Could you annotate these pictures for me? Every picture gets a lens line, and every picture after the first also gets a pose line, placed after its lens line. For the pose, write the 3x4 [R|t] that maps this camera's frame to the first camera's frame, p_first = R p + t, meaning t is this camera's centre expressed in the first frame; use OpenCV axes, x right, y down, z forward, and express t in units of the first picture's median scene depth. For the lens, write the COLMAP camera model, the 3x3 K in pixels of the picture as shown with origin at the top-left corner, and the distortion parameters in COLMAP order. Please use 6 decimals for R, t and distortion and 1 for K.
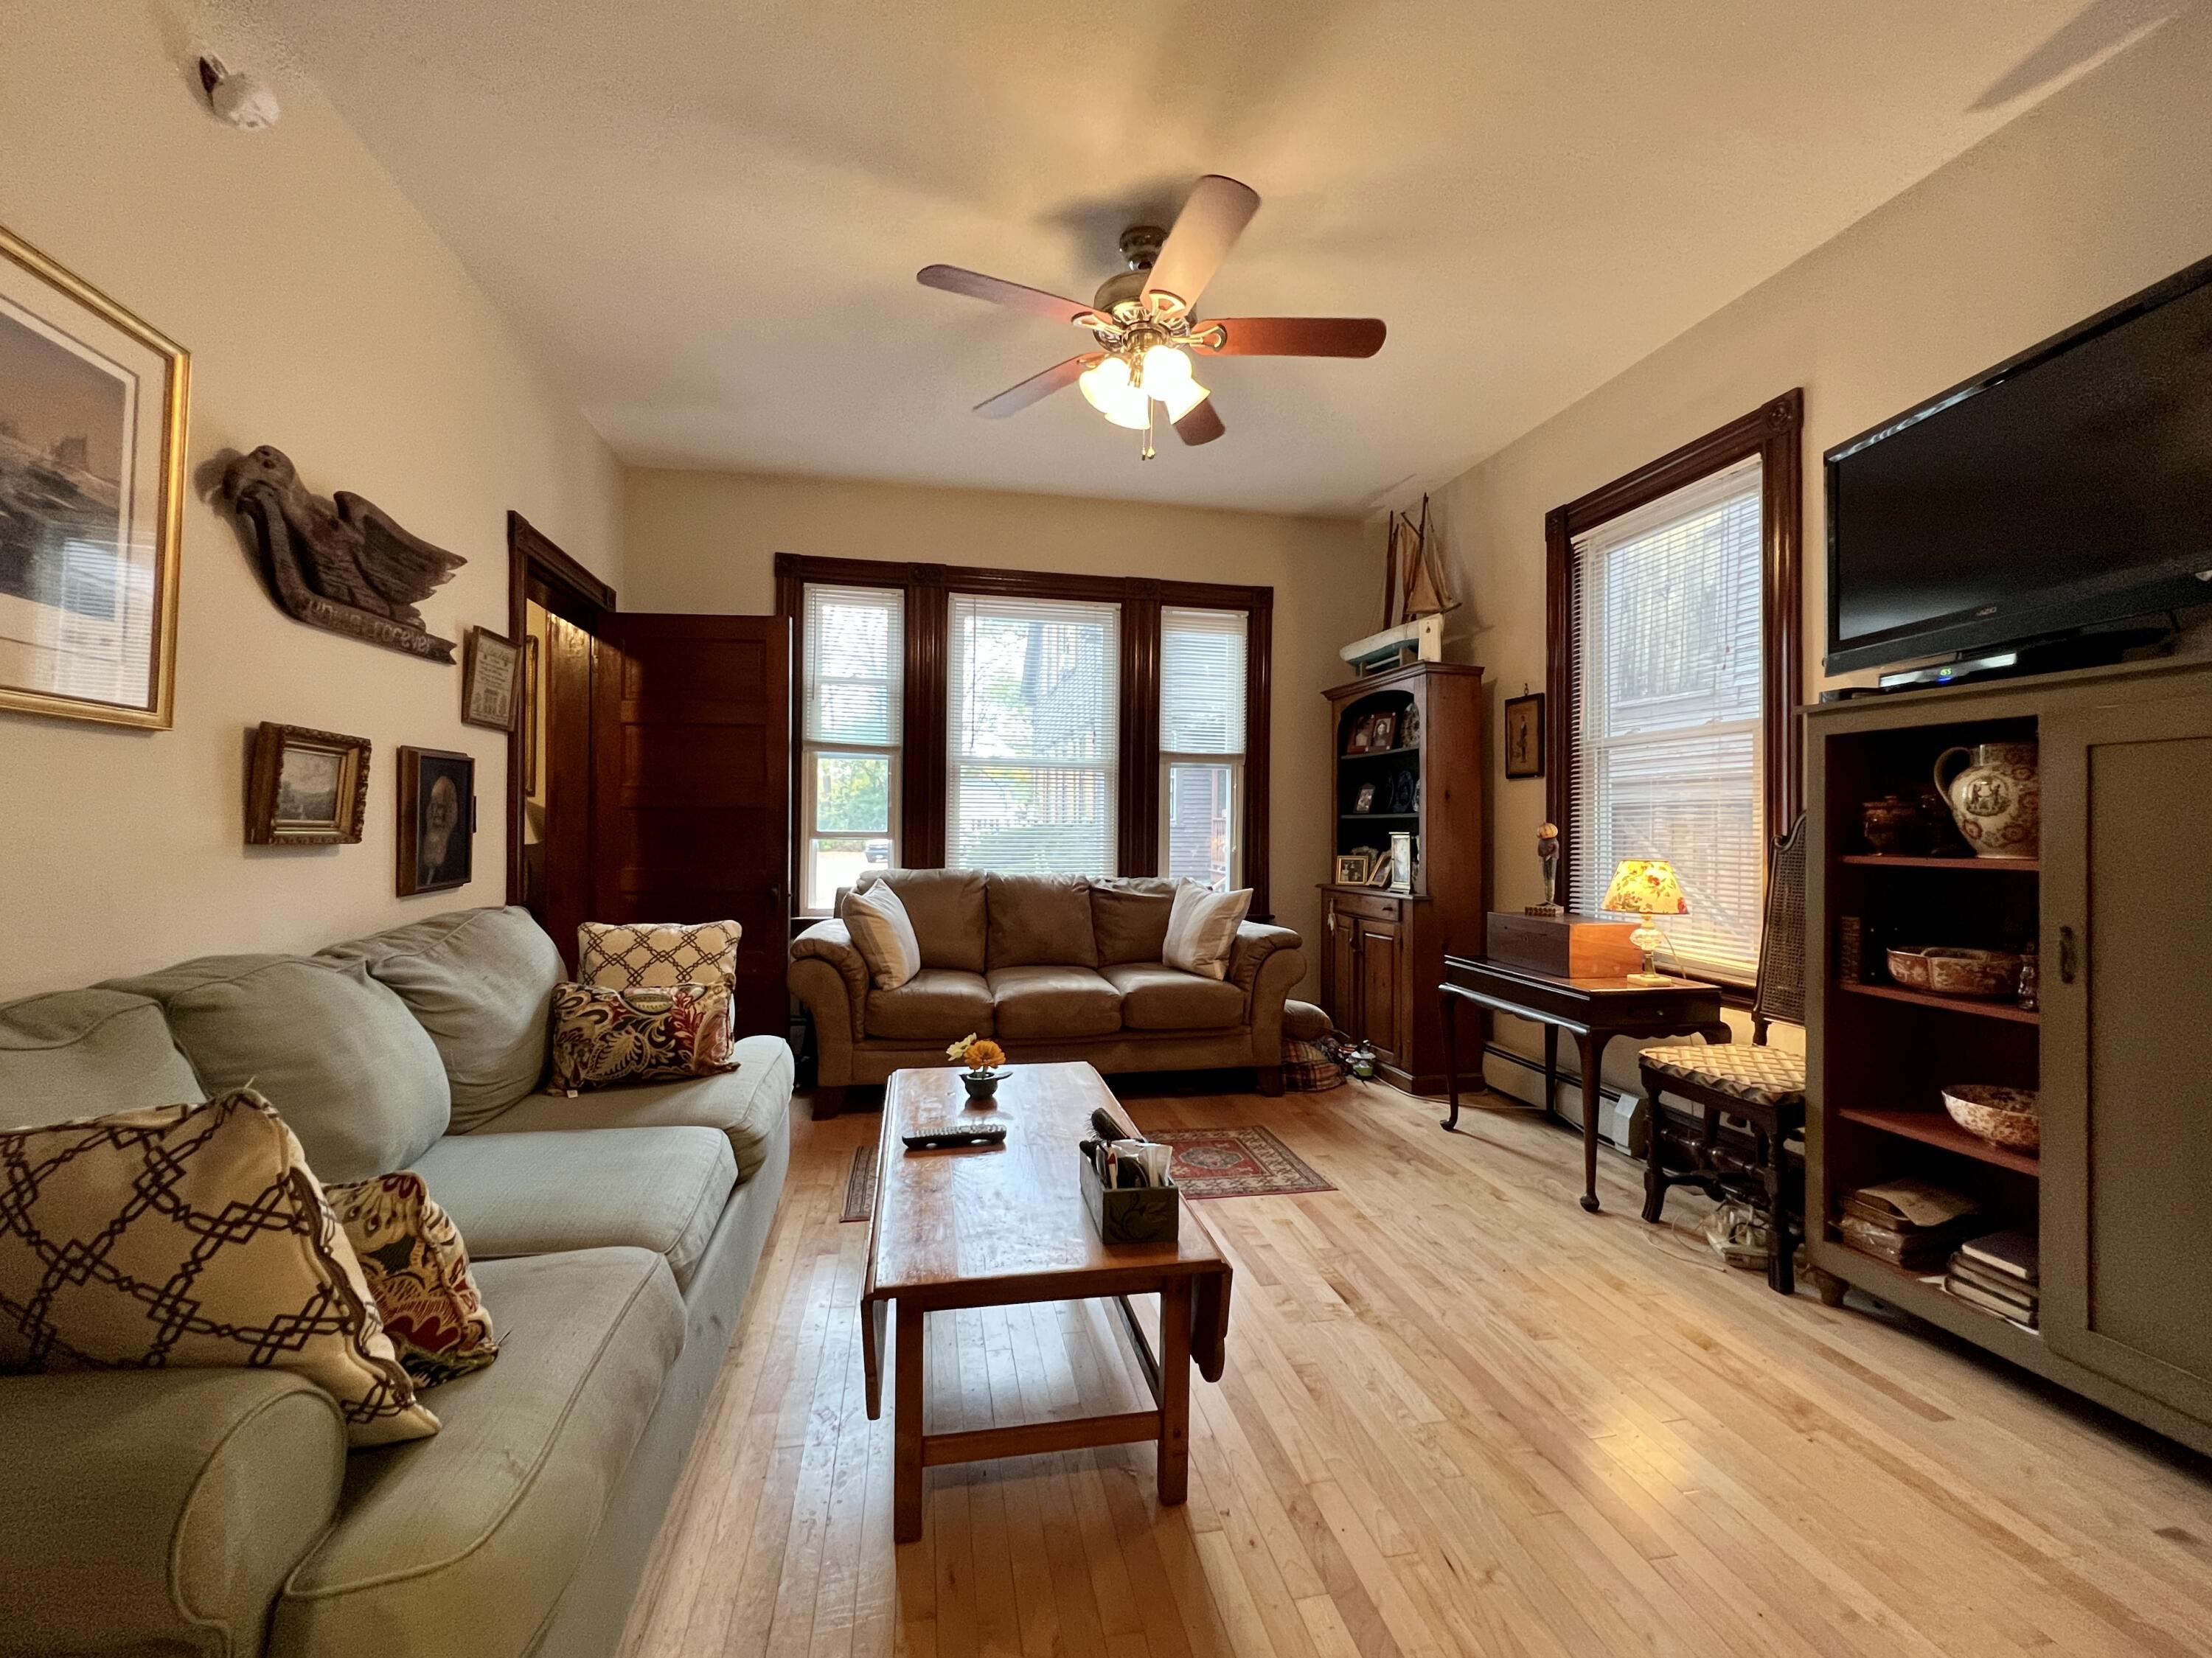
lens RADIAL K [[886.0, 0, 1102.0], [0, 886.0, 824.0], [0, 0, 1]] dist [0.000236, -0.000566]
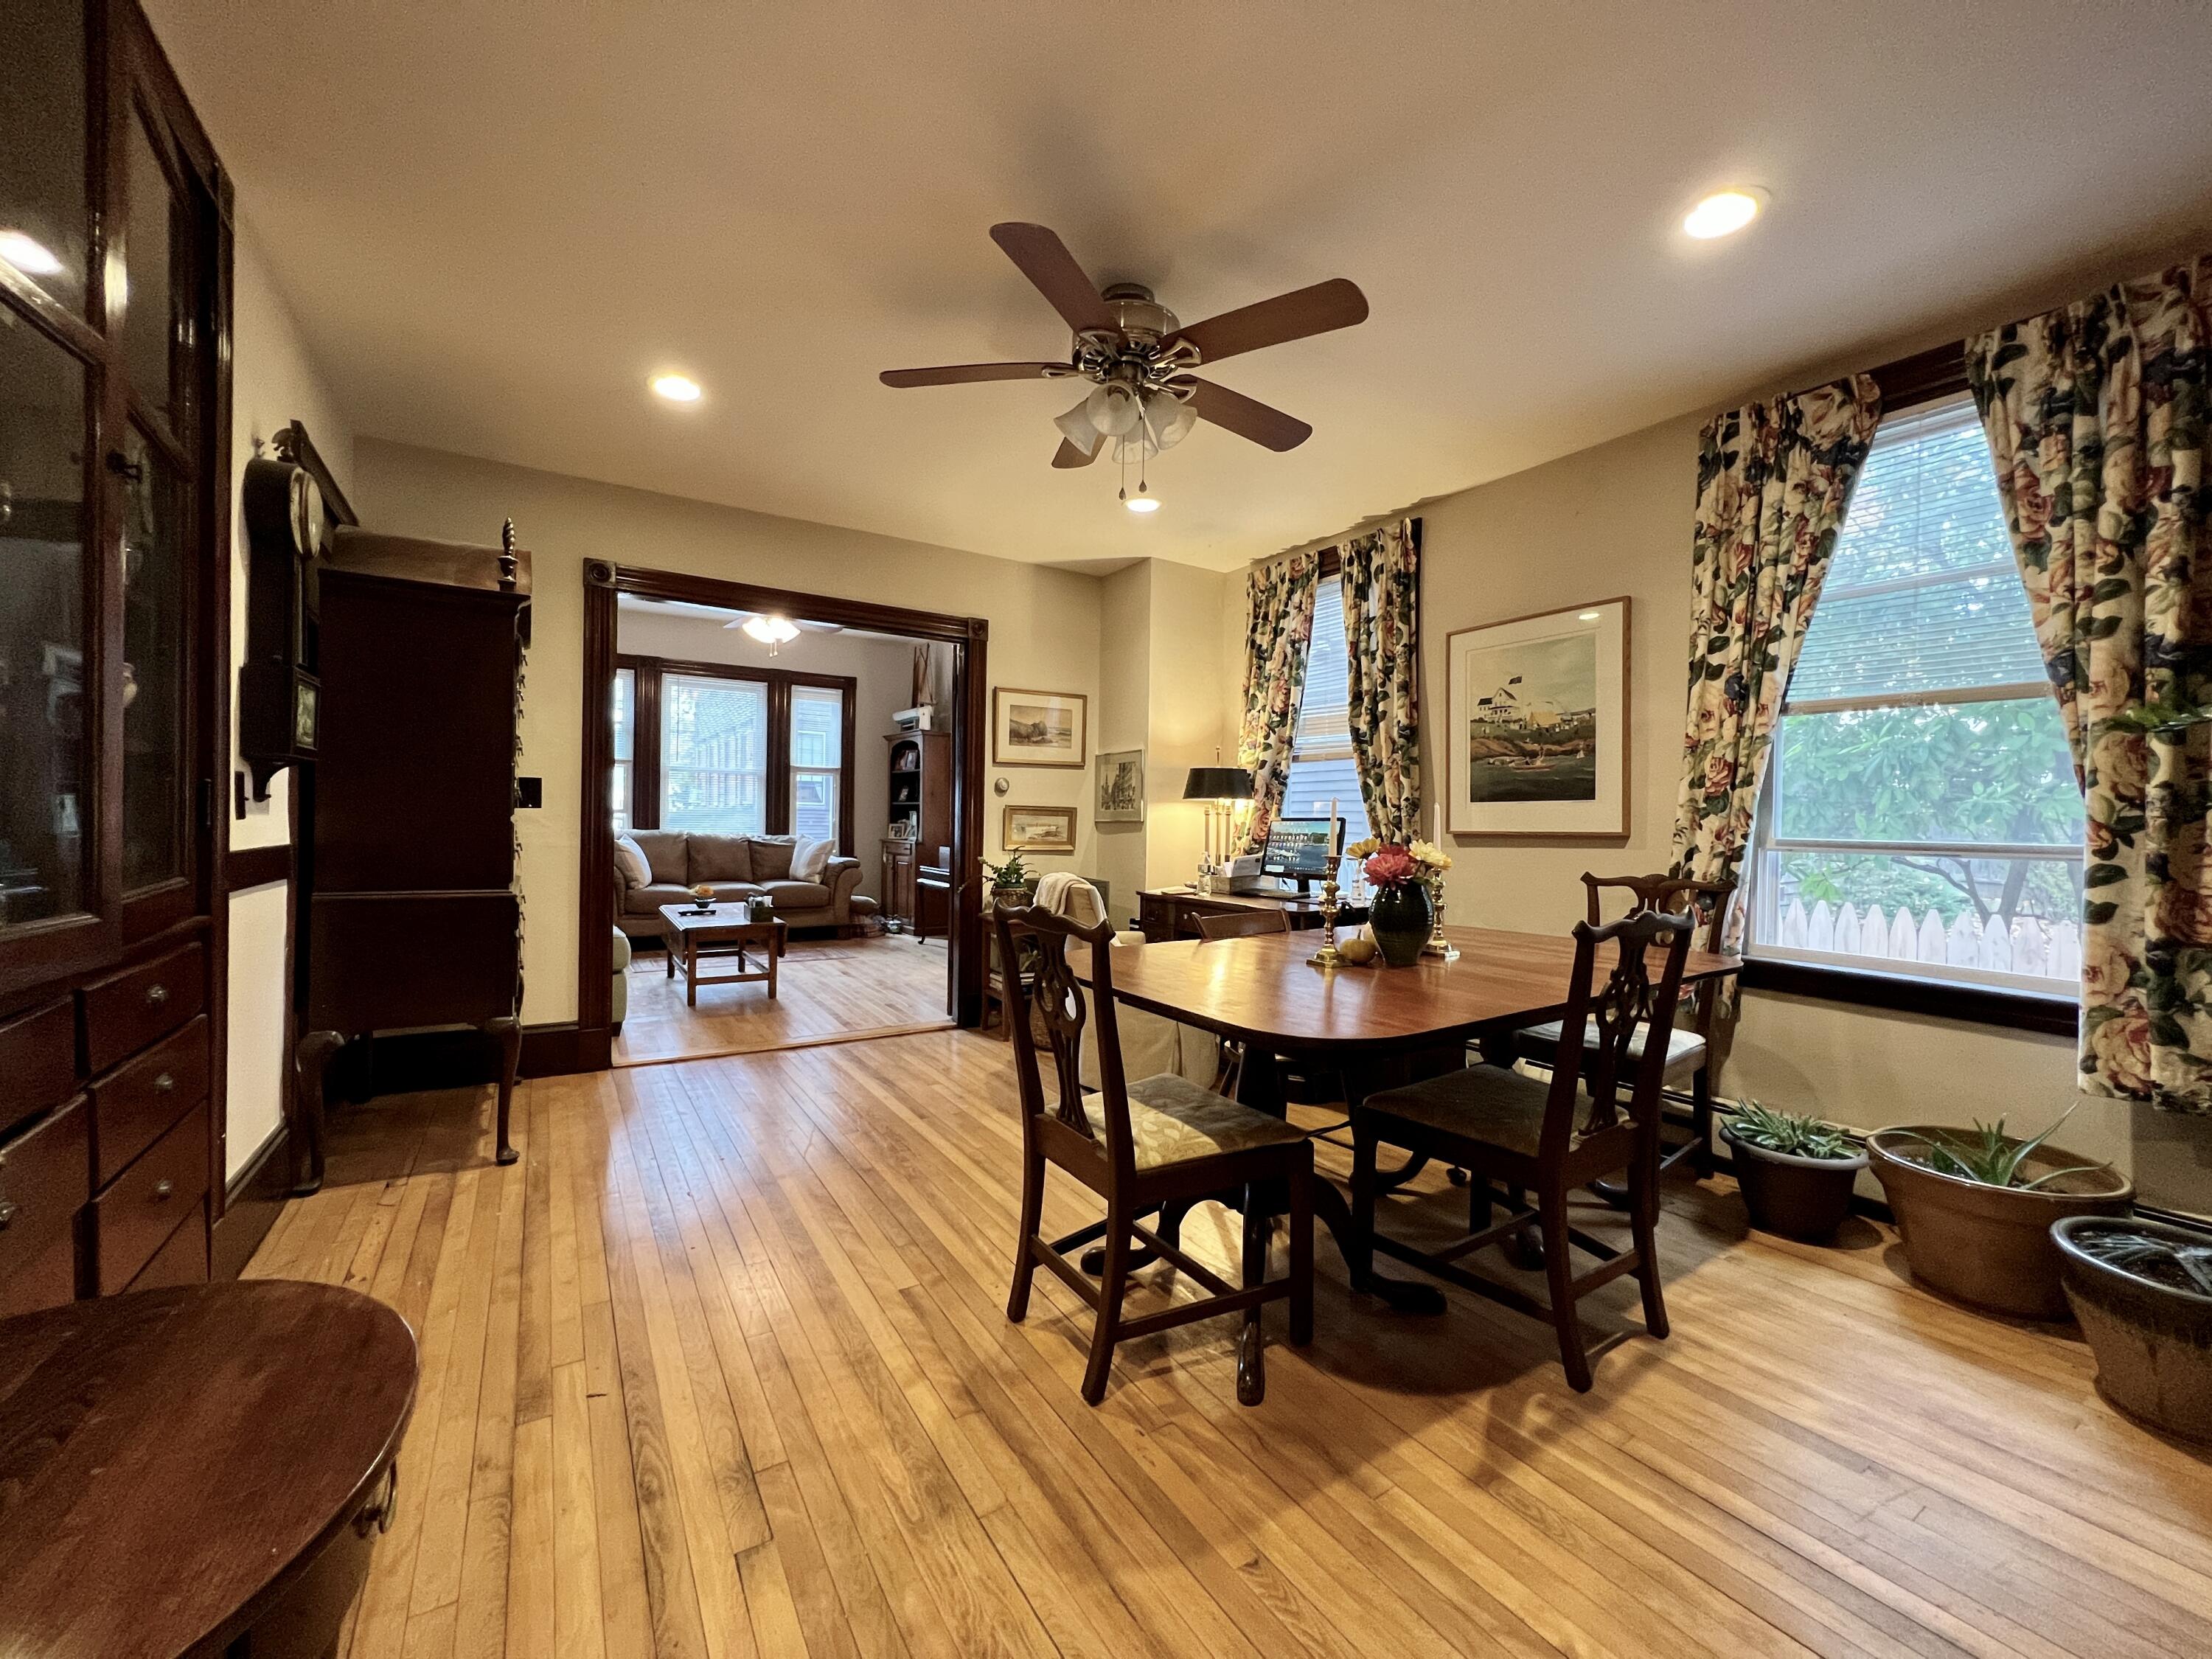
lens RADIAL K [[886.1, 0, 1102.4], [0, 886.1, 827.8], [0, 0, 1]] dist [0.000236, -0.000566]
pose [[0.935986, -0.000206, 0.352038, 0.027244], [-0.006520, 0.999818, 0.017919, 0.007575], [-0.351977, -0.019067, 0.935814, -1.016931]]
